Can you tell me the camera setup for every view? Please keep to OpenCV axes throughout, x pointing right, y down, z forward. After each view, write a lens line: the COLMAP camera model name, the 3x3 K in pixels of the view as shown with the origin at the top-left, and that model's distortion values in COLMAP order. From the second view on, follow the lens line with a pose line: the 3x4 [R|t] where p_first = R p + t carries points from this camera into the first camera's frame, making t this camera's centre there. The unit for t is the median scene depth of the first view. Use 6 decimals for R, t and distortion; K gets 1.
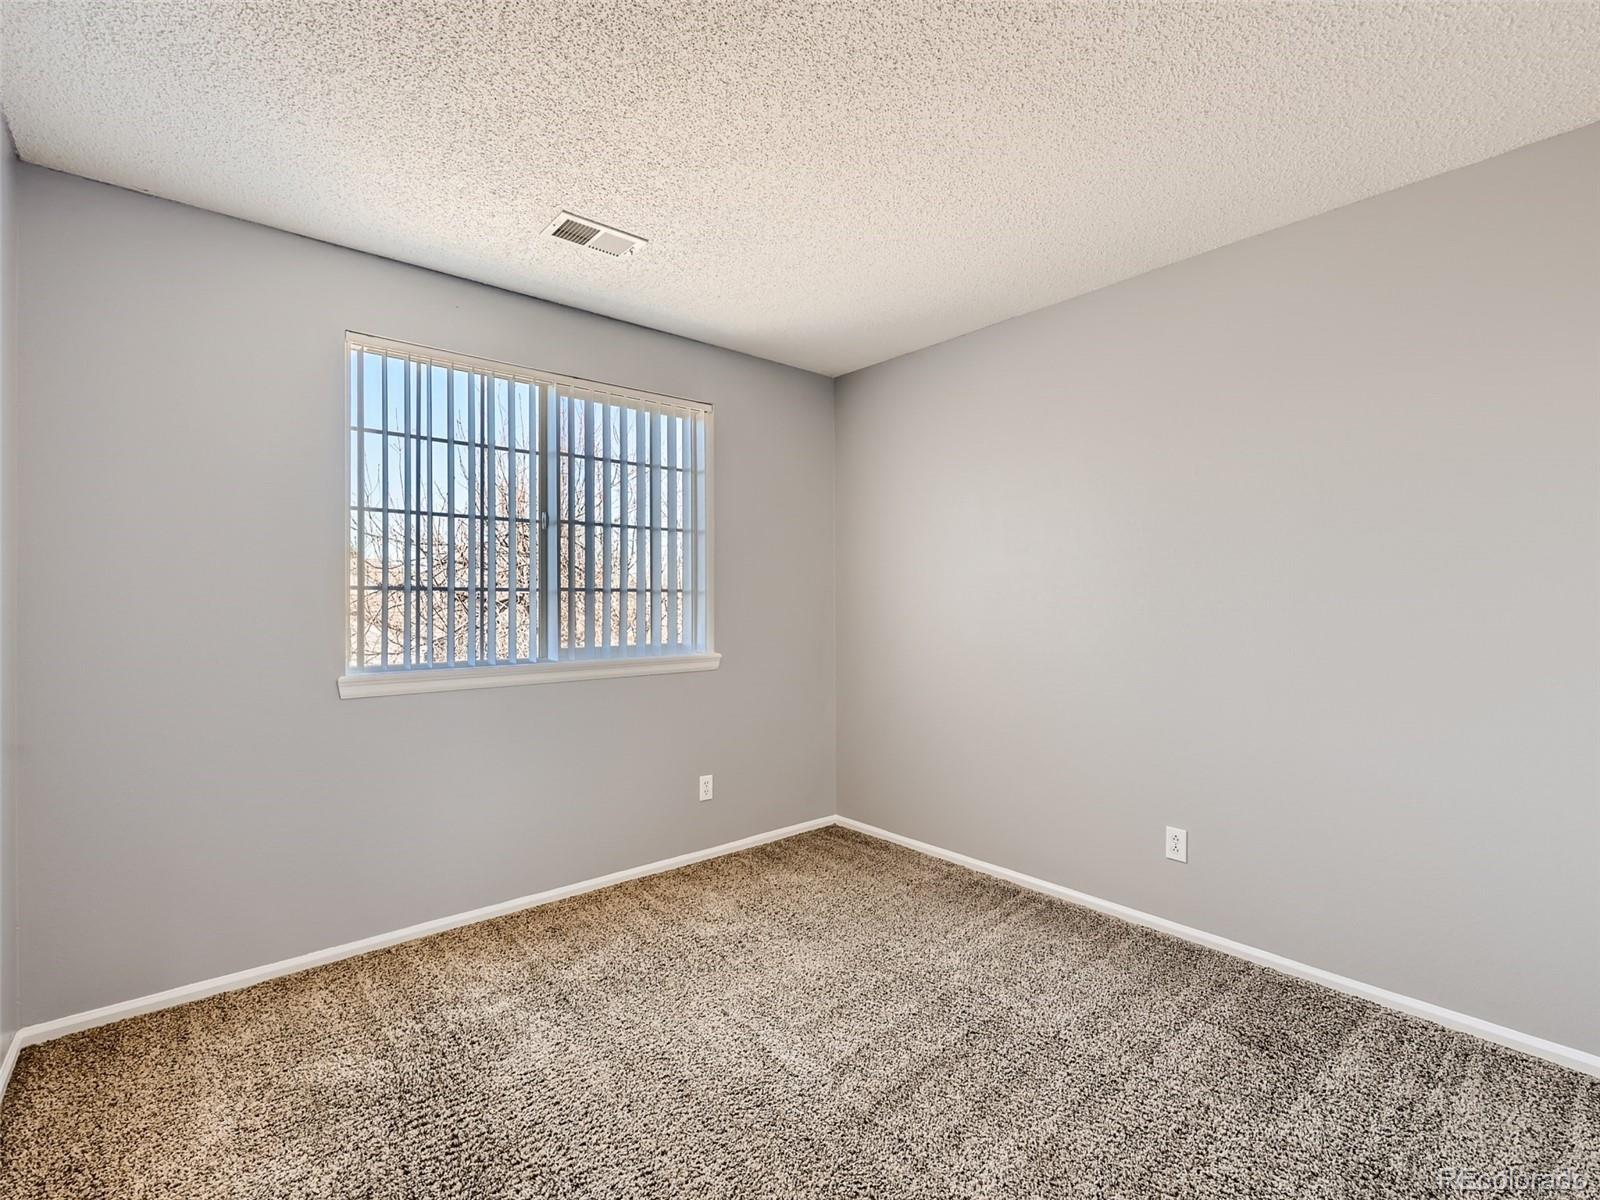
lens RADIAL K [[741.2, 0, 795.6], [0, 741.2, 605.0], [0, 0, 1]] dist [-0.002133, 0.000967]
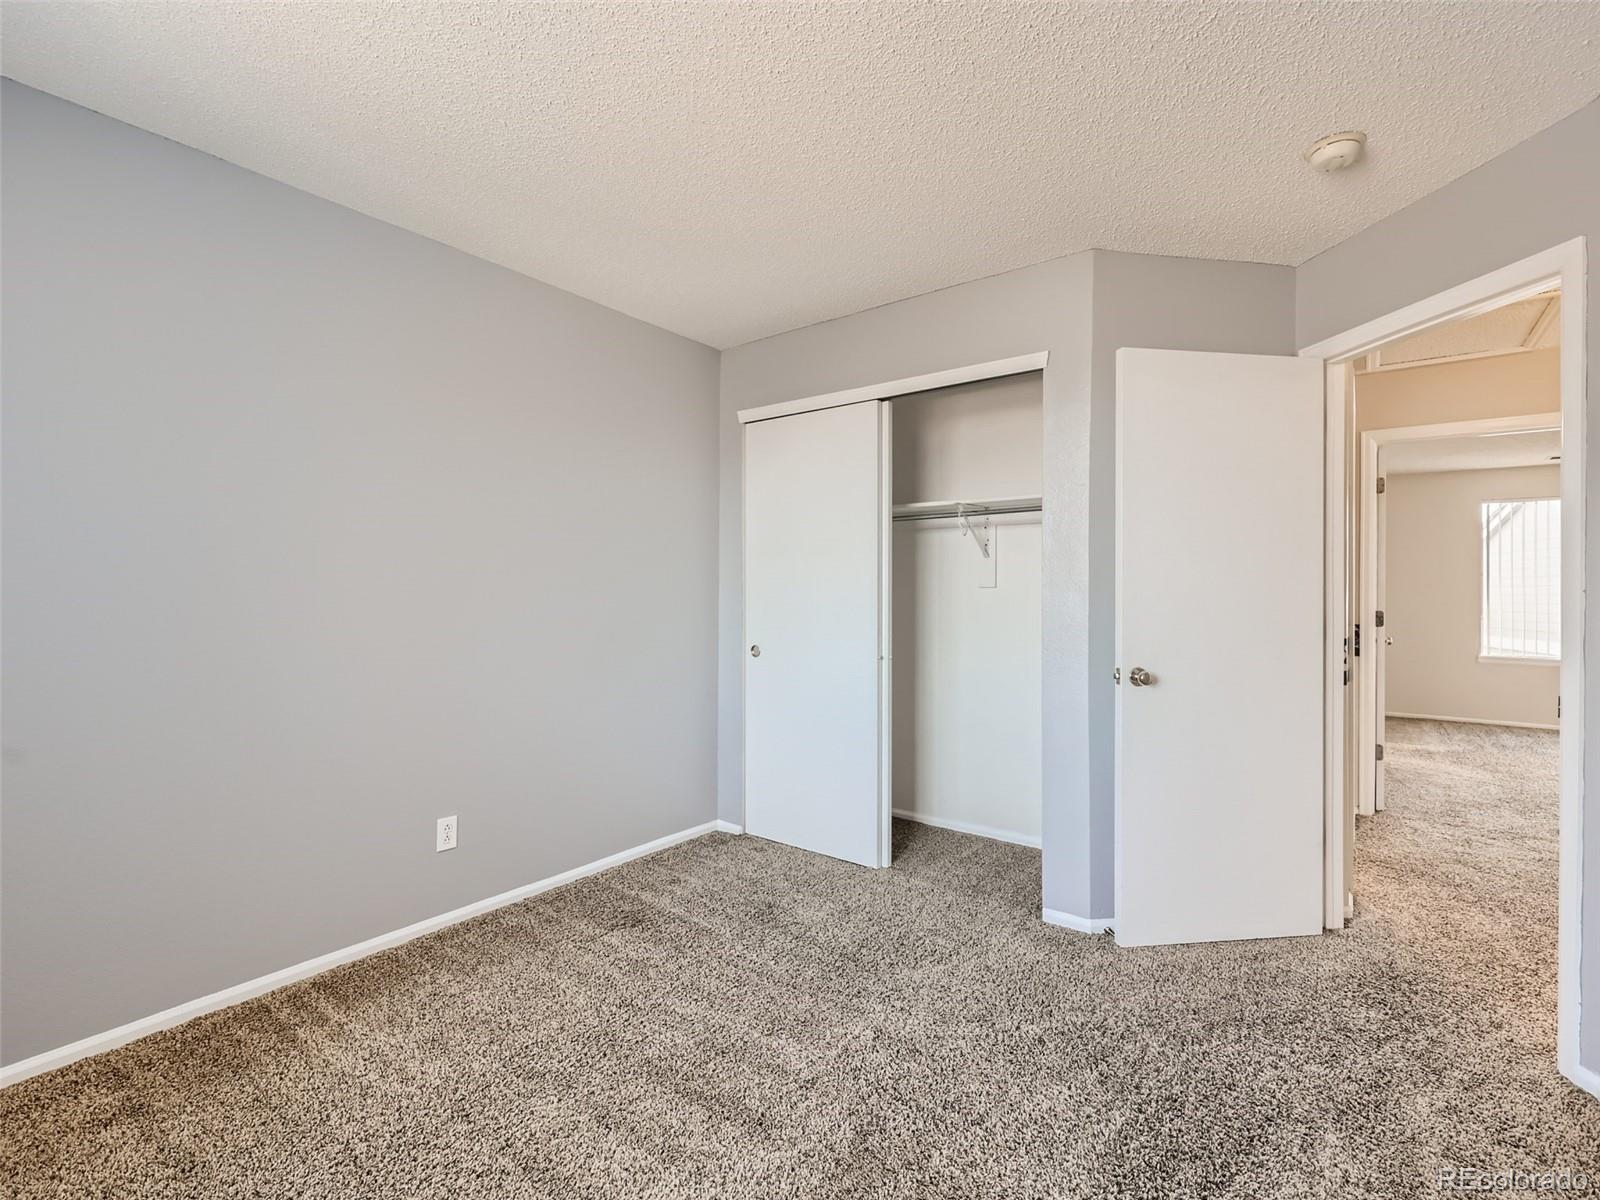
lens RADIAL K [[741.2, 0, 797.5], [0, 741.2, 596.2], [0, 0, 1]] dist [-0.002133, 0.000967]
pose [[-0.220166, -0.004196, 0.975453, -0.655041], [0.000766, 0.999990, 0.004474, -0.001842], [-0.975462, 0.001732, -0.220161, 0.883762]]
